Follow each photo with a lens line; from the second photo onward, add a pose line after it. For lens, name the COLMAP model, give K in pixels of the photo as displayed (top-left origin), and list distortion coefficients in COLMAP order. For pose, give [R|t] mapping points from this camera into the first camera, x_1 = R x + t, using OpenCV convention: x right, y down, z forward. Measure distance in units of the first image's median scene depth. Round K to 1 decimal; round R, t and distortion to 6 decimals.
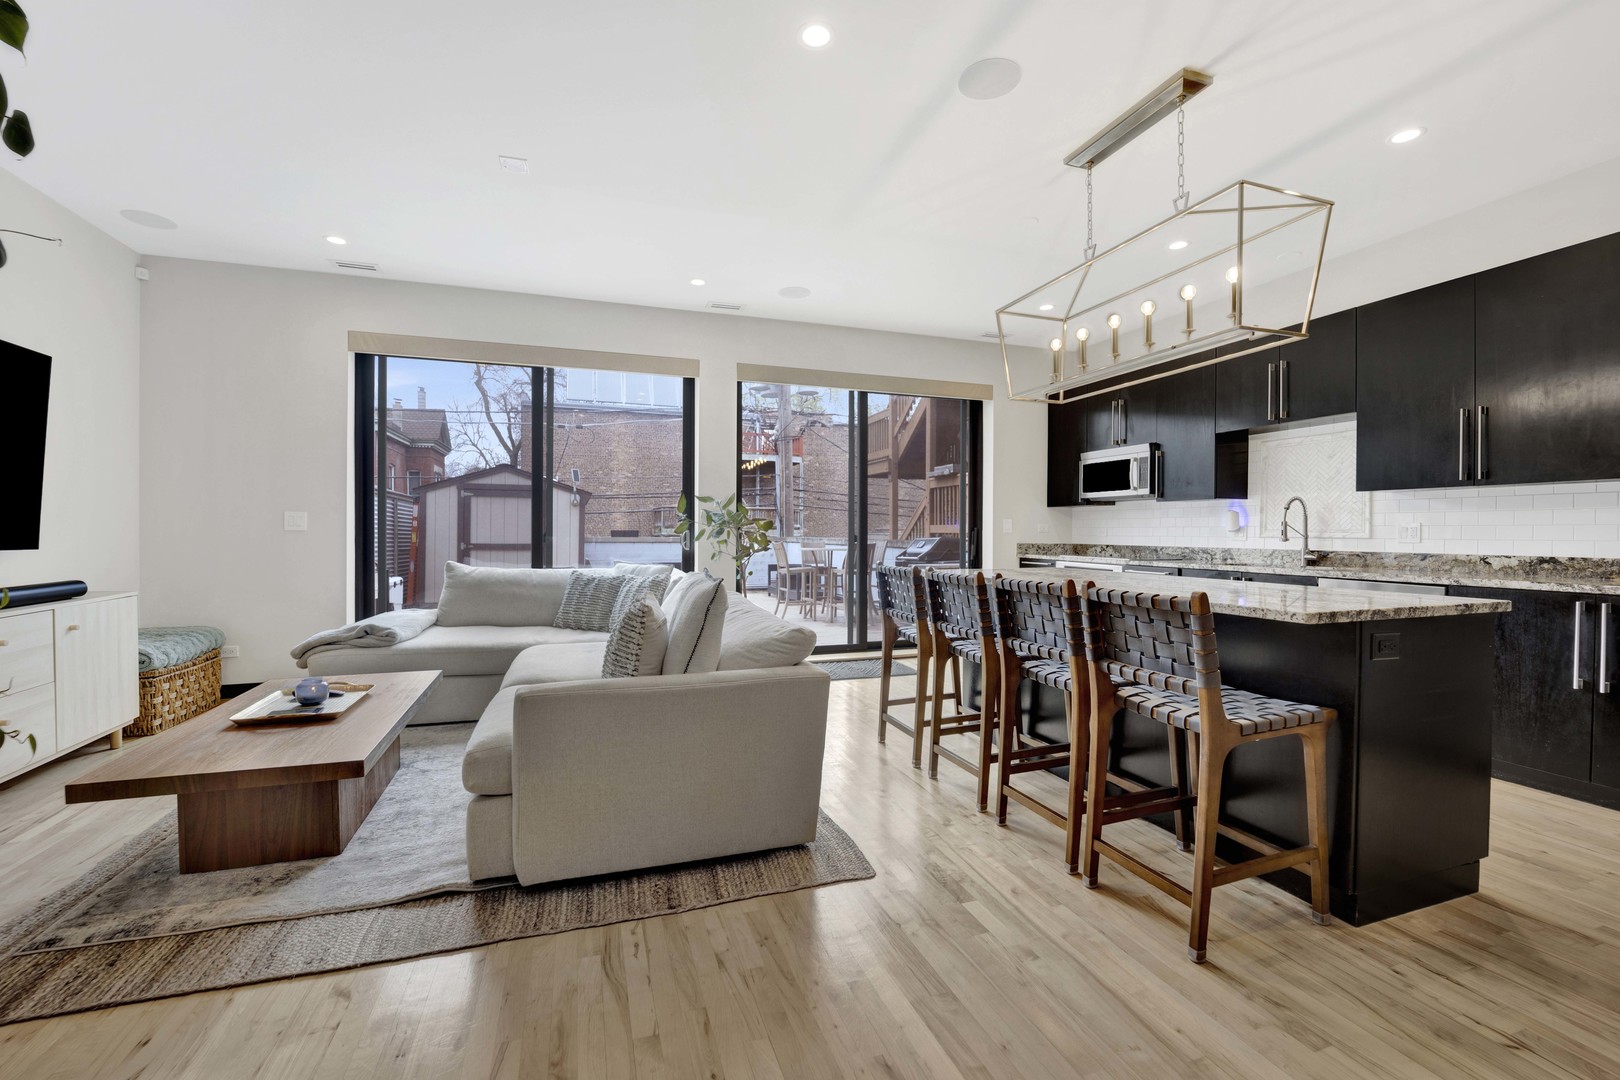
lens RADIAL K [[678.1, 0, 809.4], [0, 678.1, 544.3], [0, 0, 1]] dist [-0.022024, -0.000531]
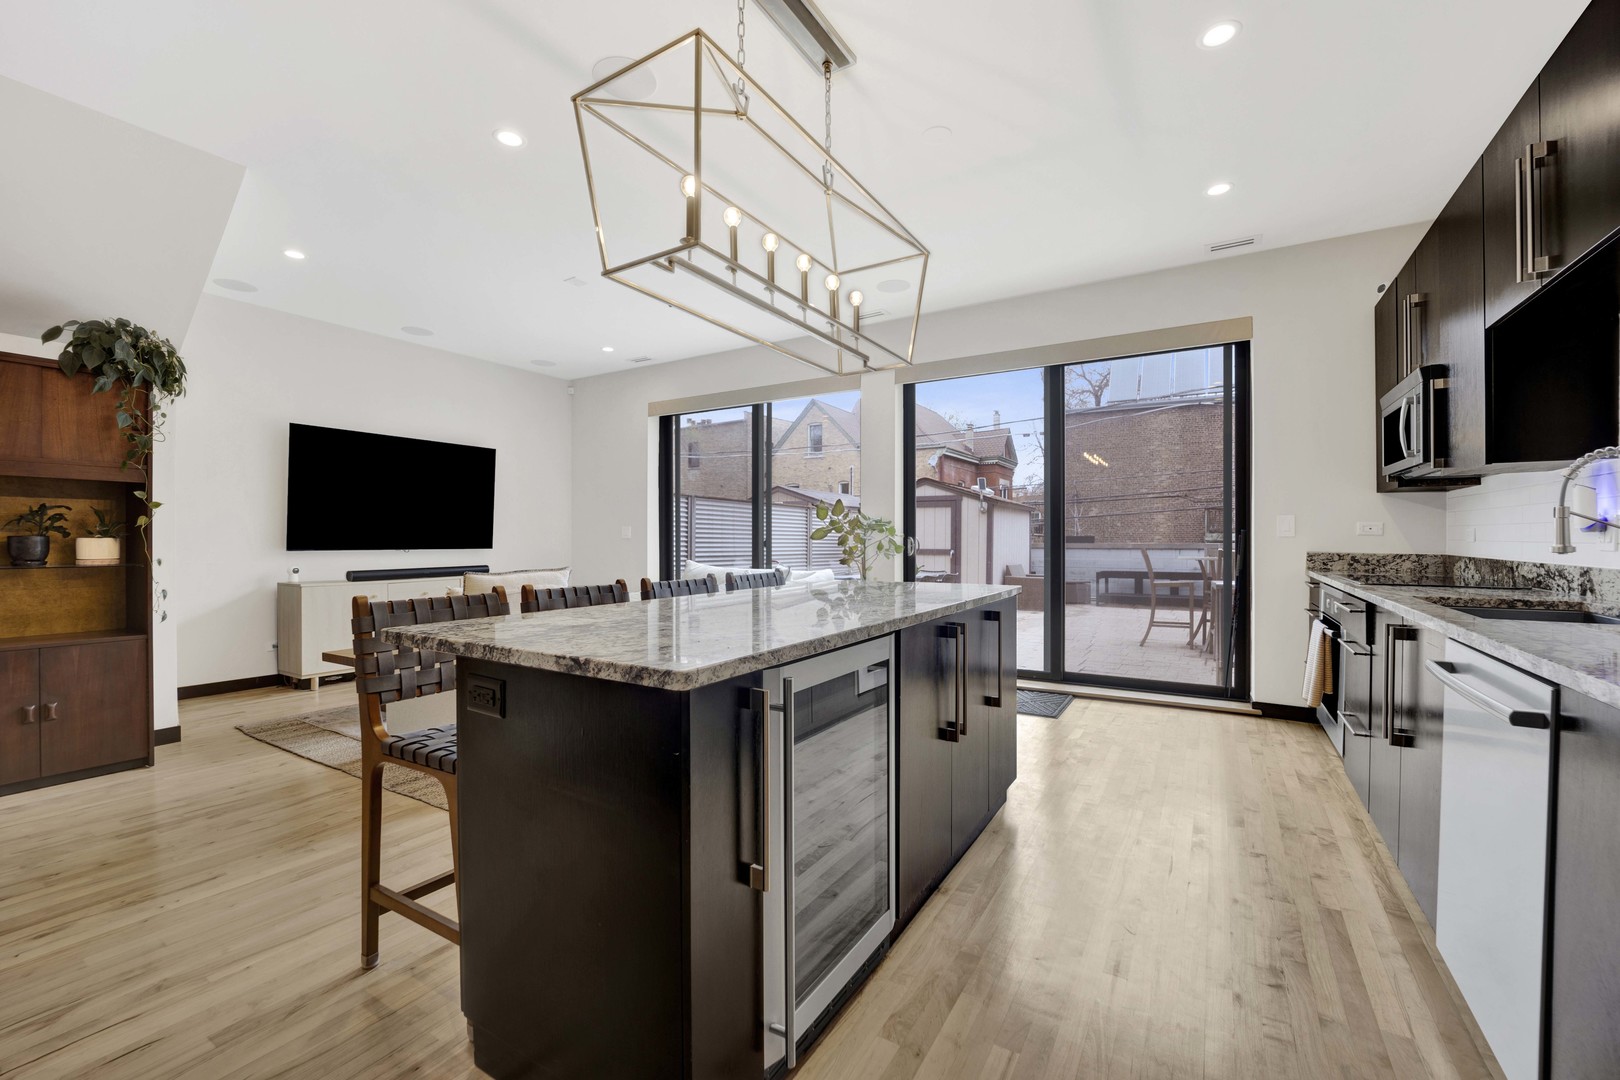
lens RADIAL K [[669.1, 0, 804.7], [0, 669.1, 542.1], [0, 0, 1]] dist [-0.020701, -0.000107]
pose [[0.635753, -0.001134, -0.771892, 0.709423], [-0.008359, 0.999930, -0.008353, -0.003853], [0.771847, 0.011762, 0.635699, 0.350541]]
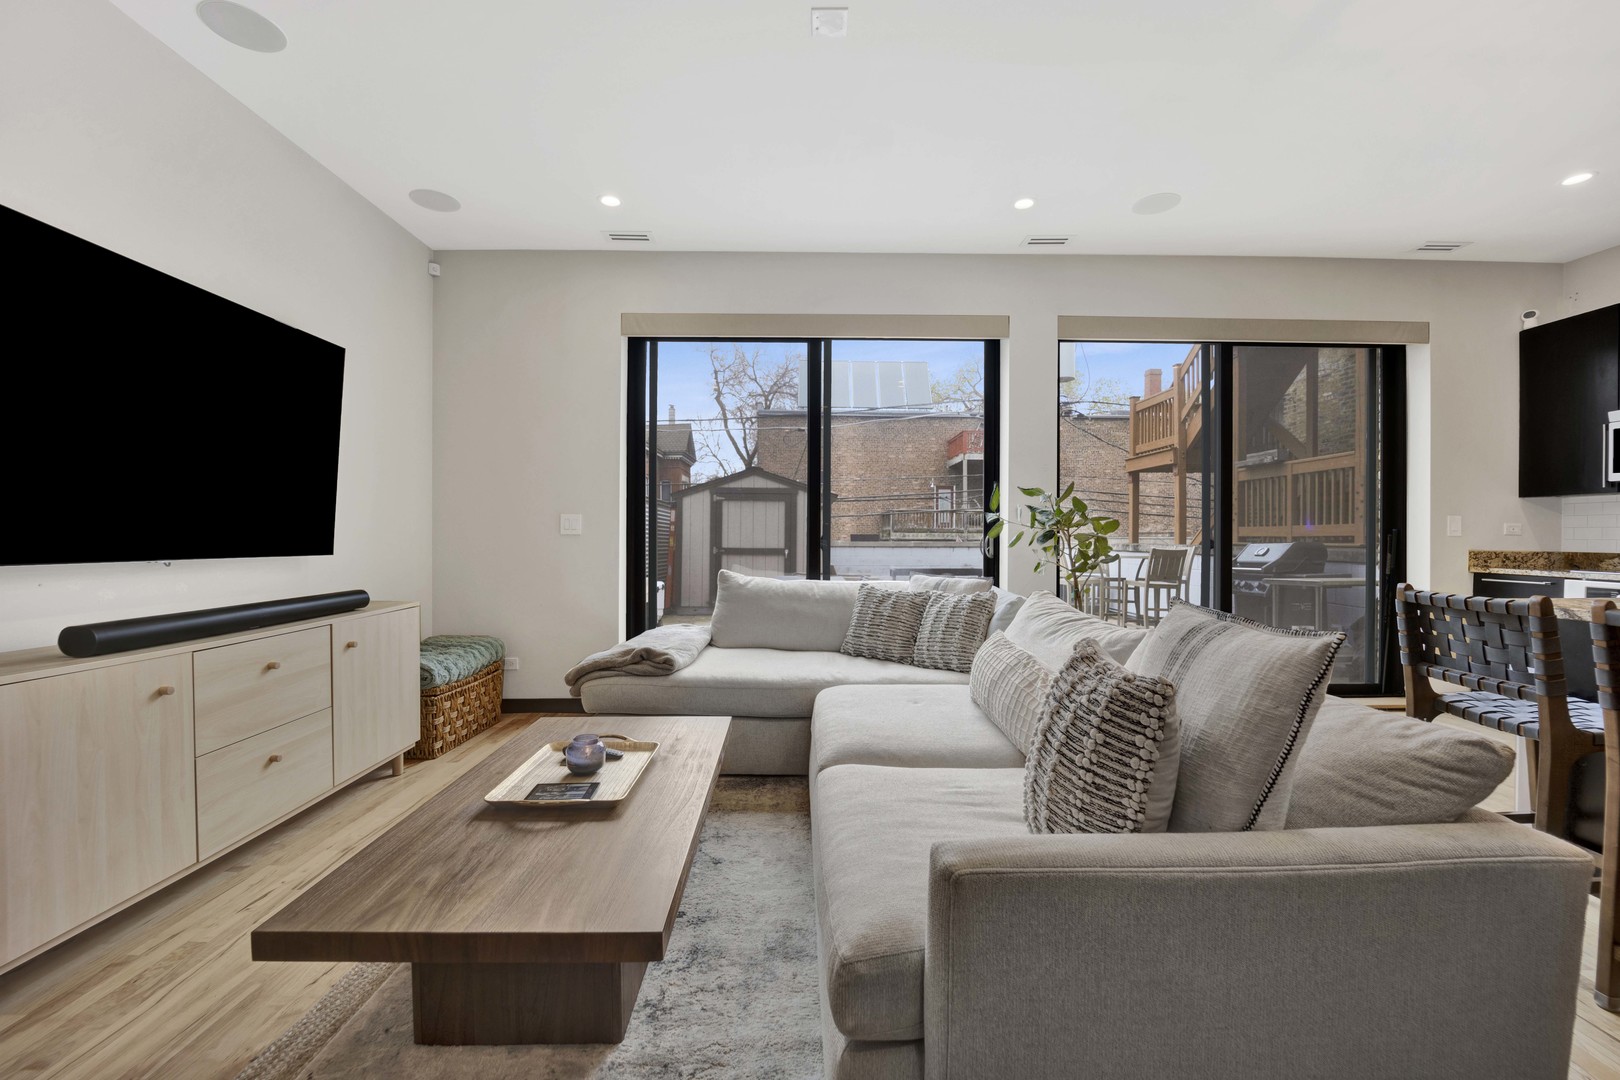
lens RADIAL K [[669.1, 0, 804.7], [0, 669.1, 542.1], [0, 0, 1]] dist [-0.020701, -0.000107]
pose [[0.948584, 0.000430, -0.316525, -0.174968], [-0.003154, 0.999962, -0.008093, -0.004282], [0.316509, 0.008675, 0.948550, 0.234788]]
